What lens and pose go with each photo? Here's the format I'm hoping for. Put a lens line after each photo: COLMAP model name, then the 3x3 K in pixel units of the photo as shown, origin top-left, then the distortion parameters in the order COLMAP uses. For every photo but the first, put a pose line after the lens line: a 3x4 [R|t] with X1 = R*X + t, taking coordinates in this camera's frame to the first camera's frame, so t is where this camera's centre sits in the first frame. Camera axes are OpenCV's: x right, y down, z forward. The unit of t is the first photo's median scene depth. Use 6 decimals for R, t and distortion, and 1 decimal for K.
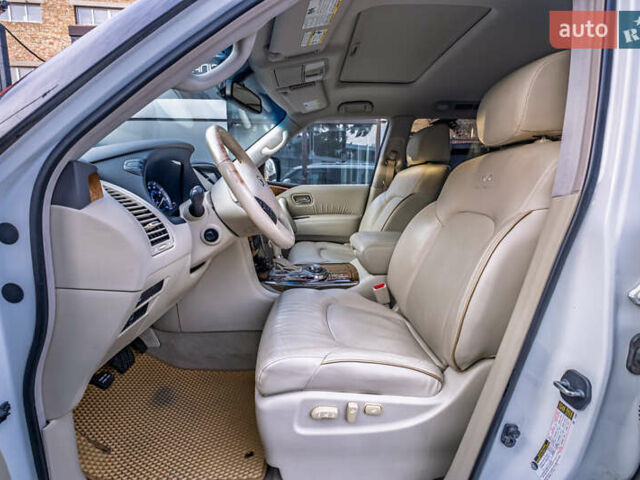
lens RADIAL K [[314.0, 0, 316.1], [0, 314.0, 241.5], [0, 0, 1]] dist [-0.012149, 0.000609]
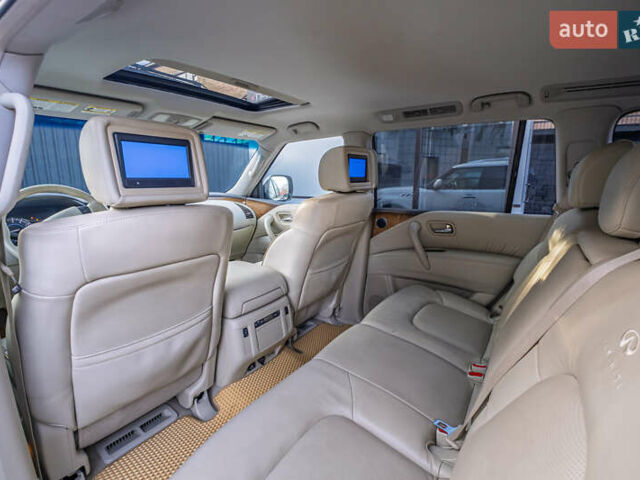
lens RADIAL K [[314.0, 0, 314.7], [0, 314.0, 240.1], [0, 0, 1]] dist [-0.012149, 0.000609]
pose [[0.789457, 0.114399, -0.603052, 0.799184], [-0.103058, 0.993235, 0.053503, -0.150423], [0.605093, 0.019911, 0.795906, 0.272540]]
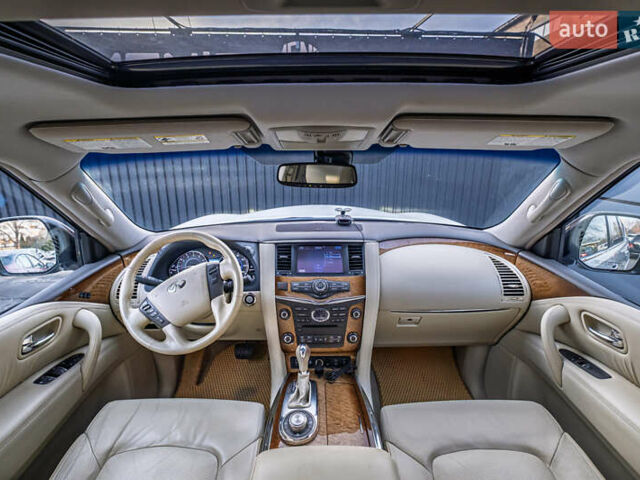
lens RADIAL K [[314.0, 0, 315.8], [0, 314.0, 237.6], [0, 0, 1]] dist [-0.012149, 0.000609]
pose [[-0.028576, 0.264403, -0.963989, 0.403014], [-0.172038, 0.948691, 0.265307, -0.356947], [0.984676, 0.173424, 0.018378, 0.700662]]
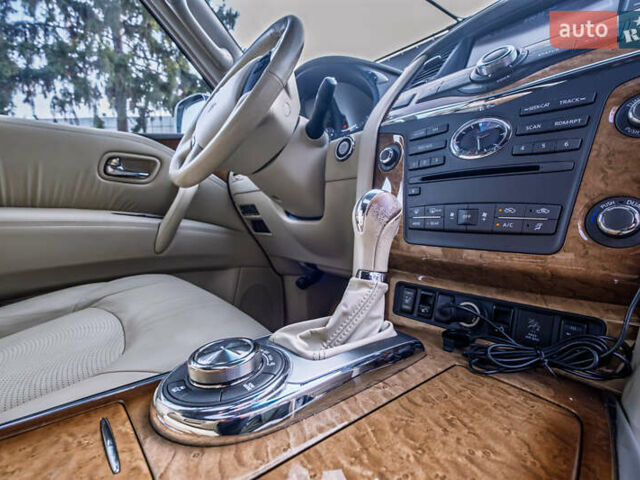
lens RADIAL K [[314.0, 0, 318.4], [0, 314.0, 236.4], [0, 0, 1]] dist [-0.012149, 0.000609]
pose [[-0.791306, 0.049261, -0.609433, 0.045092], [-0.099310, 0.973158, 0.207607, -0.024692], [0.603301, 0.224804, -0.765174, 0.845905]]
